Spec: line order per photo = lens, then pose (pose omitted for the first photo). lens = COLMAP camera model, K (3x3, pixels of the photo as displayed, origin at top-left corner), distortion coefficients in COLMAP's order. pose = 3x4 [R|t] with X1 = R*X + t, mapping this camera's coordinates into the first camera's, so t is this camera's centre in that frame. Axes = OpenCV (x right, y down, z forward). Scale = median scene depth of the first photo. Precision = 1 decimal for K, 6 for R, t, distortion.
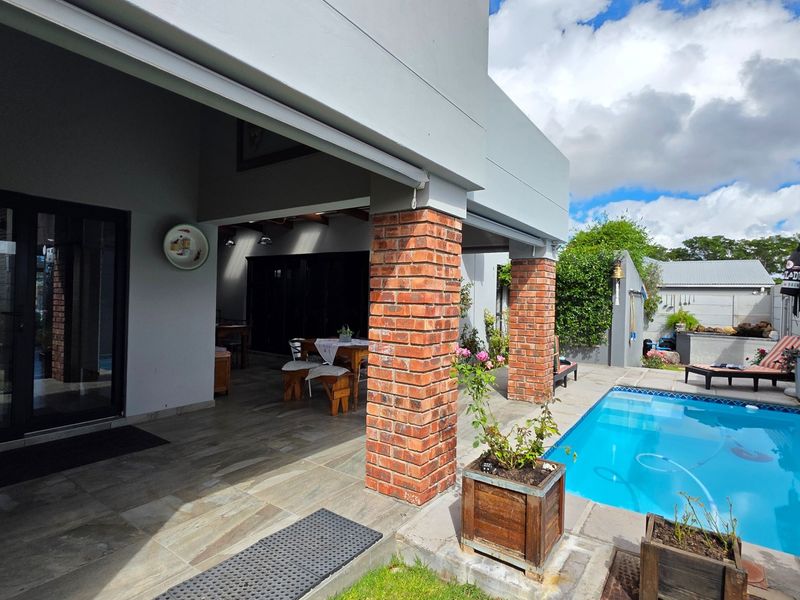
lens RADIAL K [[425.1, 0, 400.0], [0, 425.1, 300.0], [0, 0, 1]] dist [-0.005472, -0.001165]
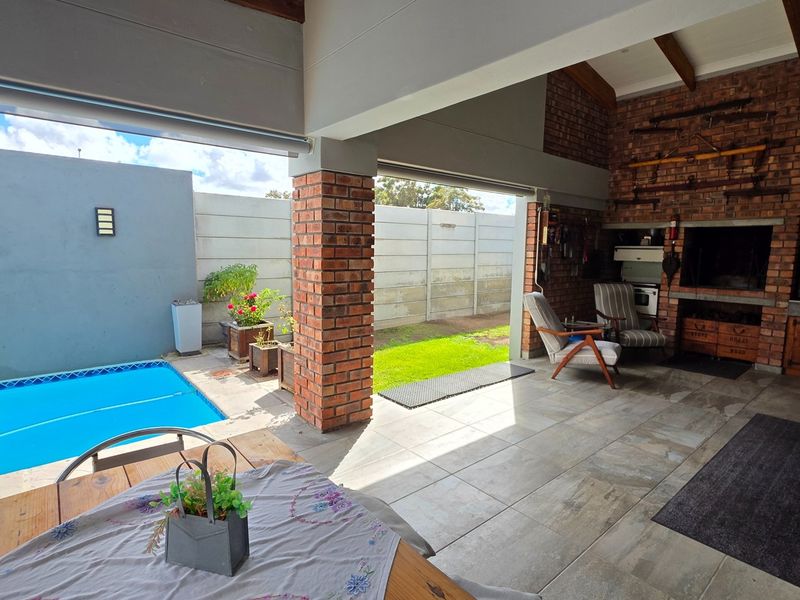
lens RADIAL K [[425.1, 0, 400.0], [0, 425.1, 300.0], [0, 0, 1]] dist [-0.005472, -0.001165]
pose [[-0.967477, -0.069174, 0.243317, -0.375548], [-0.036794, 0.990136, 0.135190, -0.028452], [-0.250268, 0.121840, -0.960479, 1.837537]]
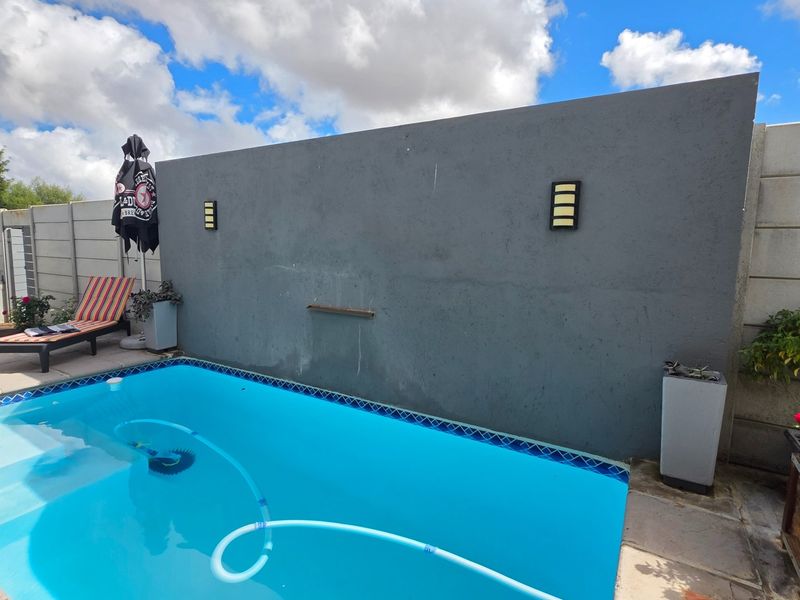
lens RADIAL K [[425.1, 0, 400.0], [0, 425.1, 300.0], [0, 0, 1]] dist [-0.005472, -0.001165]
pose [[-0.074383, -0.144470, 0.986709, 0.146876], [-0.012221, 0.989508, 0.143959, 0.009172], [-0.997155, -0.001351, -0.075369, 1.037464]]
